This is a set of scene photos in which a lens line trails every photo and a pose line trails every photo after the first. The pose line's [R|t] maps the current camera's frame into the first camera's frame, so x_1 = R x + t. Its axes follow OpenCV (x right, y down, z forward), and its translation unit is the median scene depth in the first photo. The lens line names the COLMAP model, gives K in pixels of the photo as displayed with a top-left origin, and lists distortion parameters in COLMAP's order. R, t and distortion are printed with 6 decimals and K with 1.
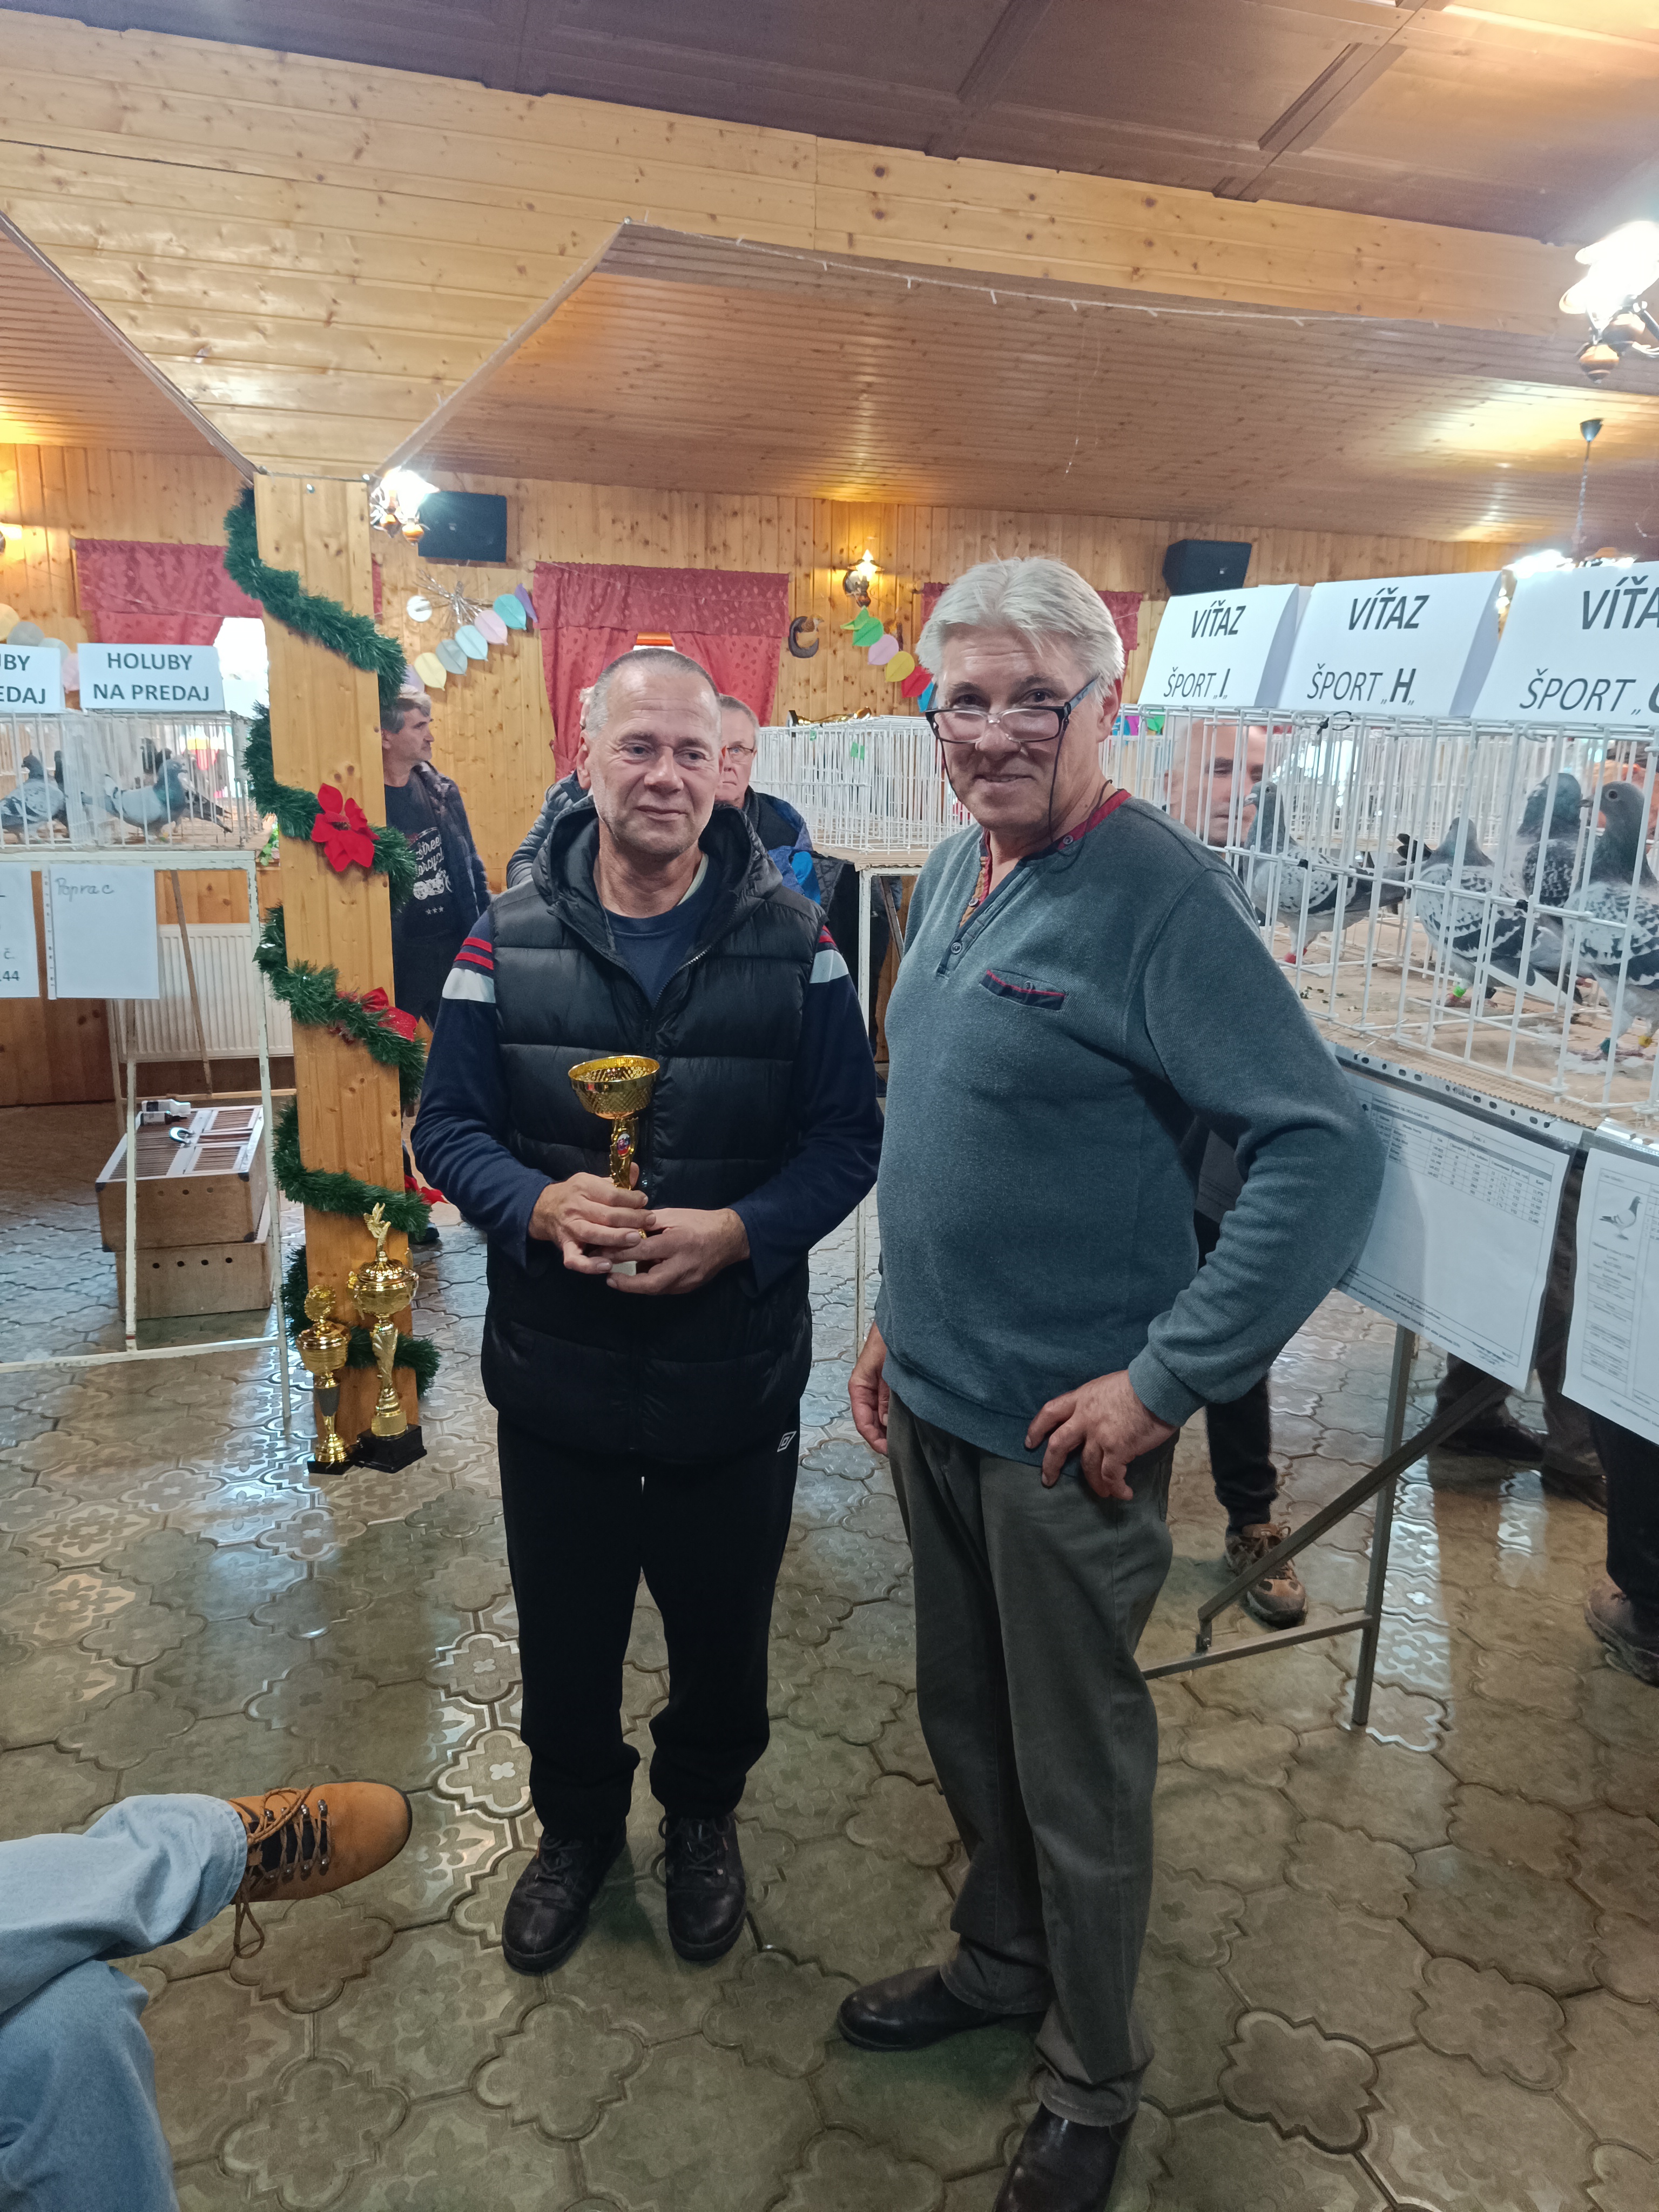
lens RADIAL K [[1538.7, 0, 834.0], [0, 1538.7, 1094.1], [0, 0, 1]] dist [0.046001, -0.052194]
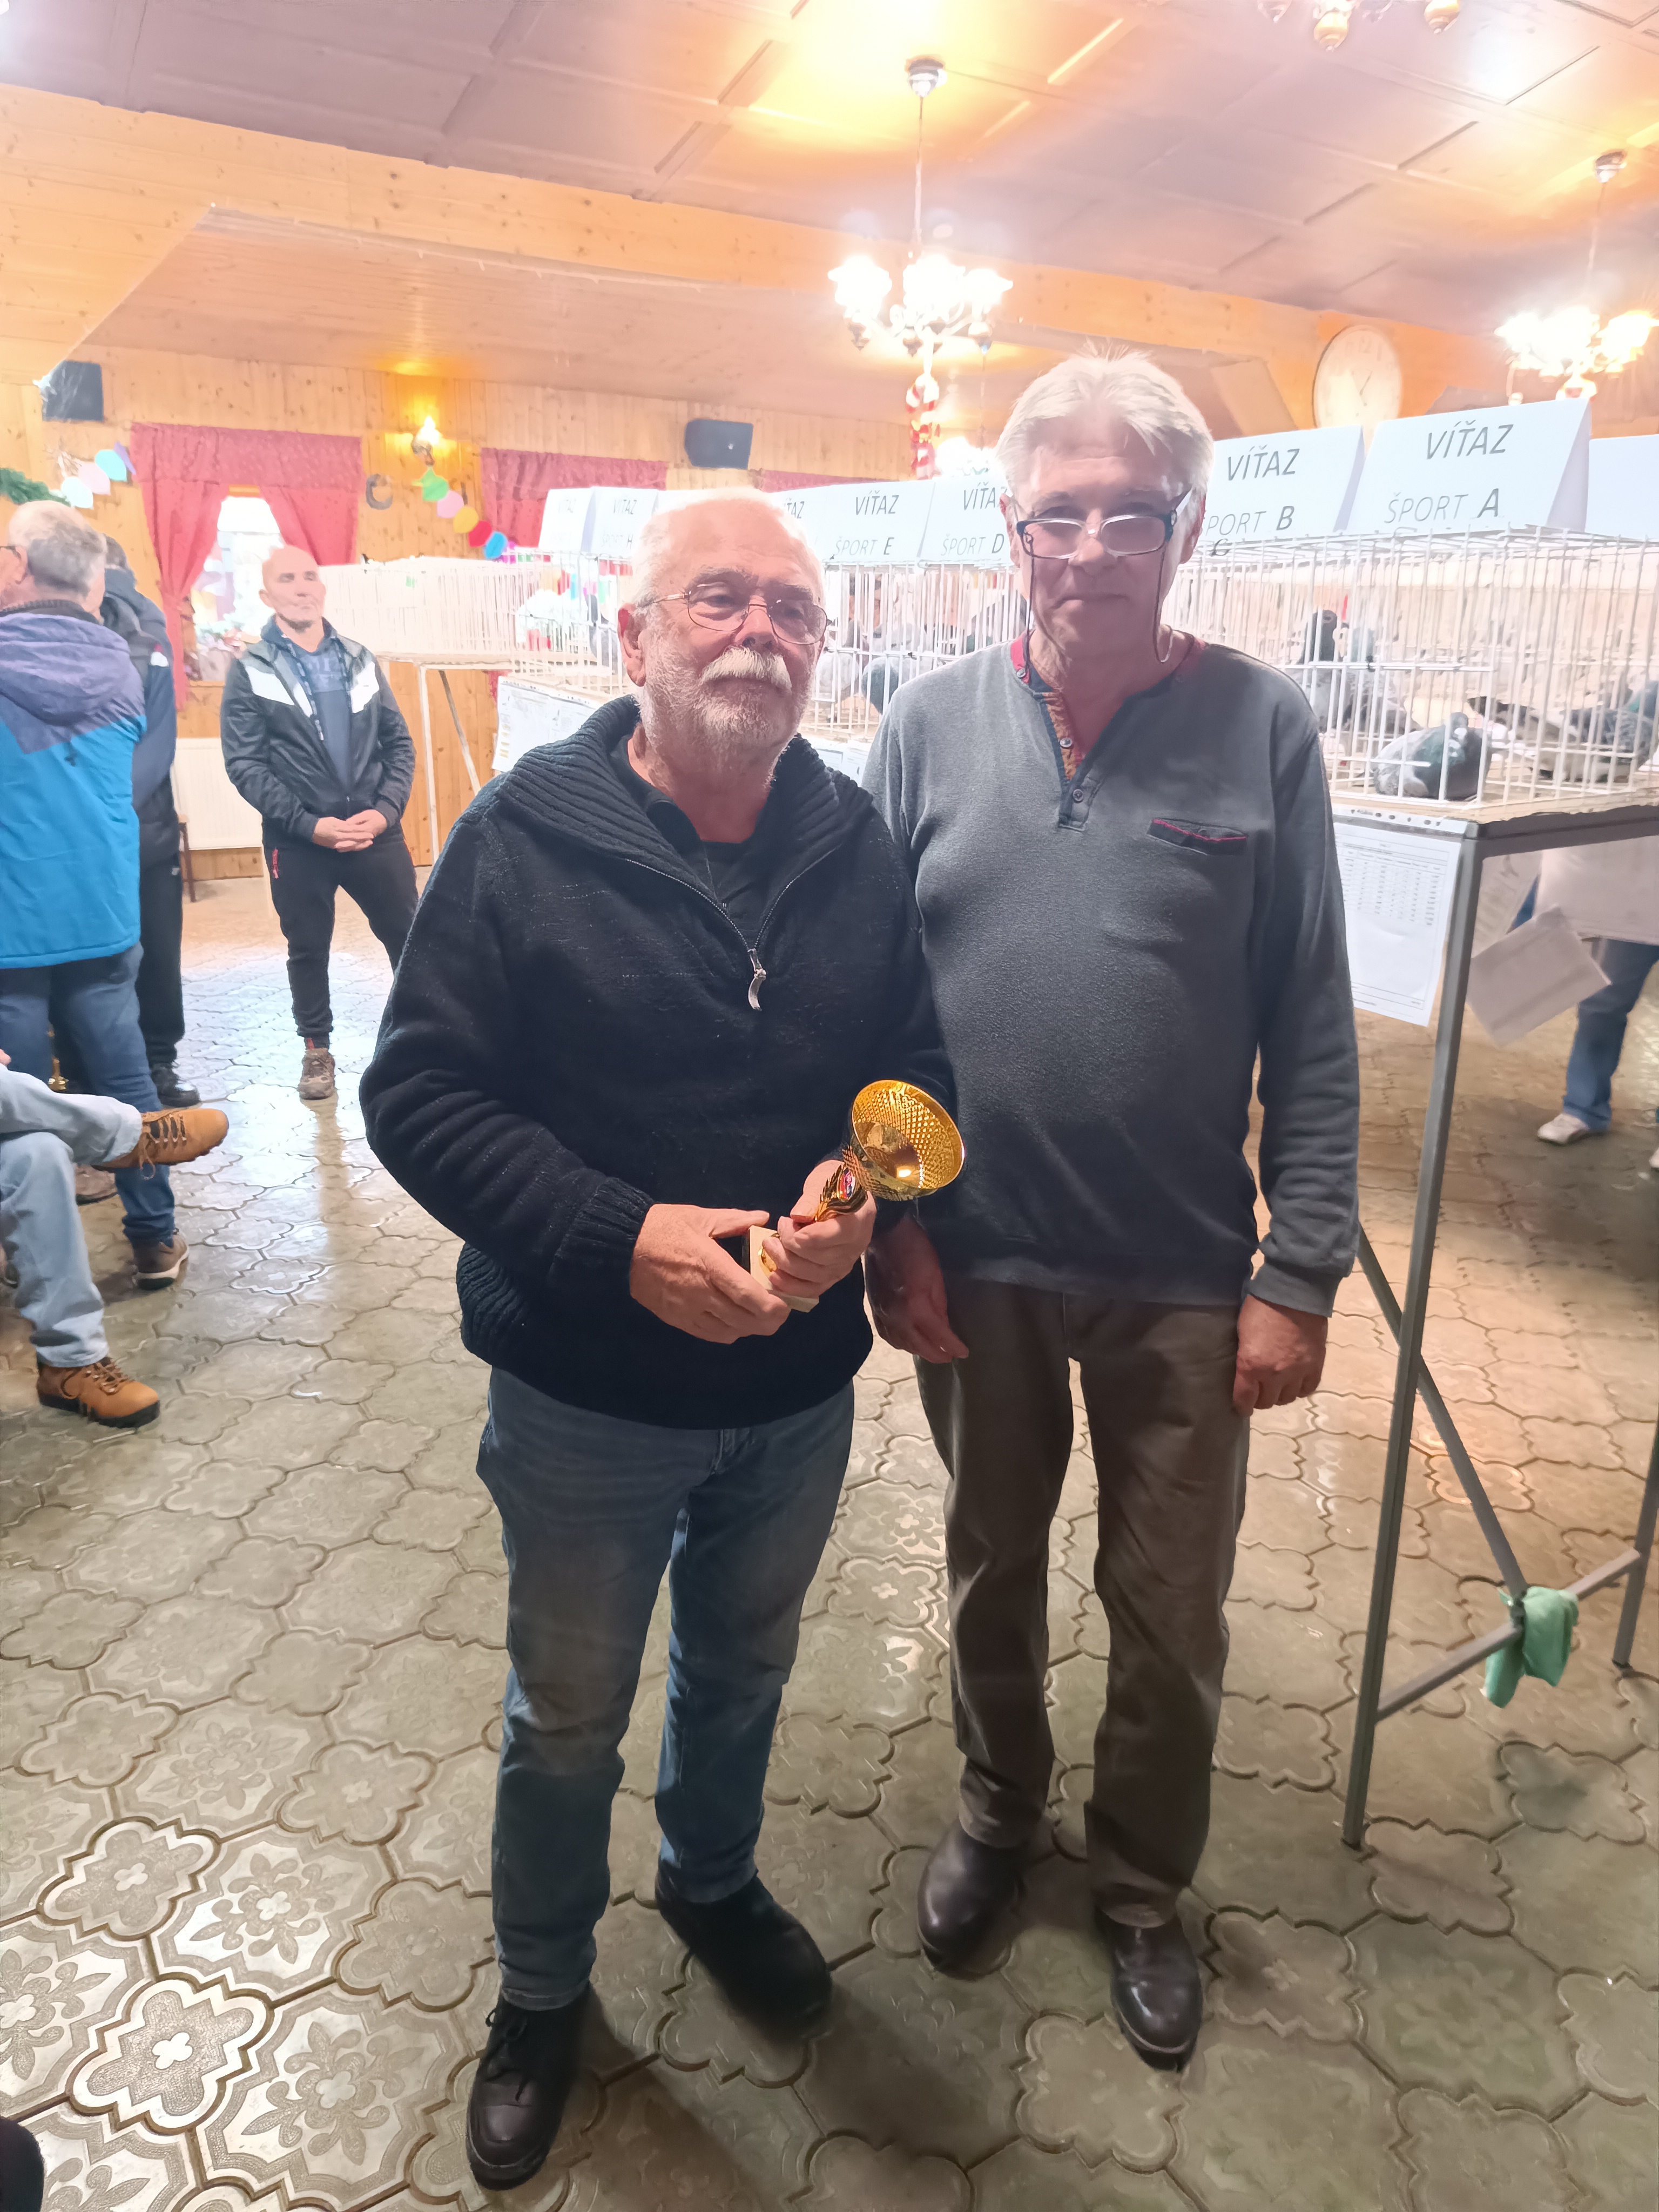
lens RADIAL K [[1539.1, 0, 841.0], [0, 1539.1, 1096.3], [0, 0, 1]] dist [0.000082, -0.006100]
pose [[0.970687, -0.067135, 0.230783, 0.022642], [0.046393, 0.994475, 0.094160, 0.073363], [-0.235829, -0.080694, 0.968439, -0.277456]]
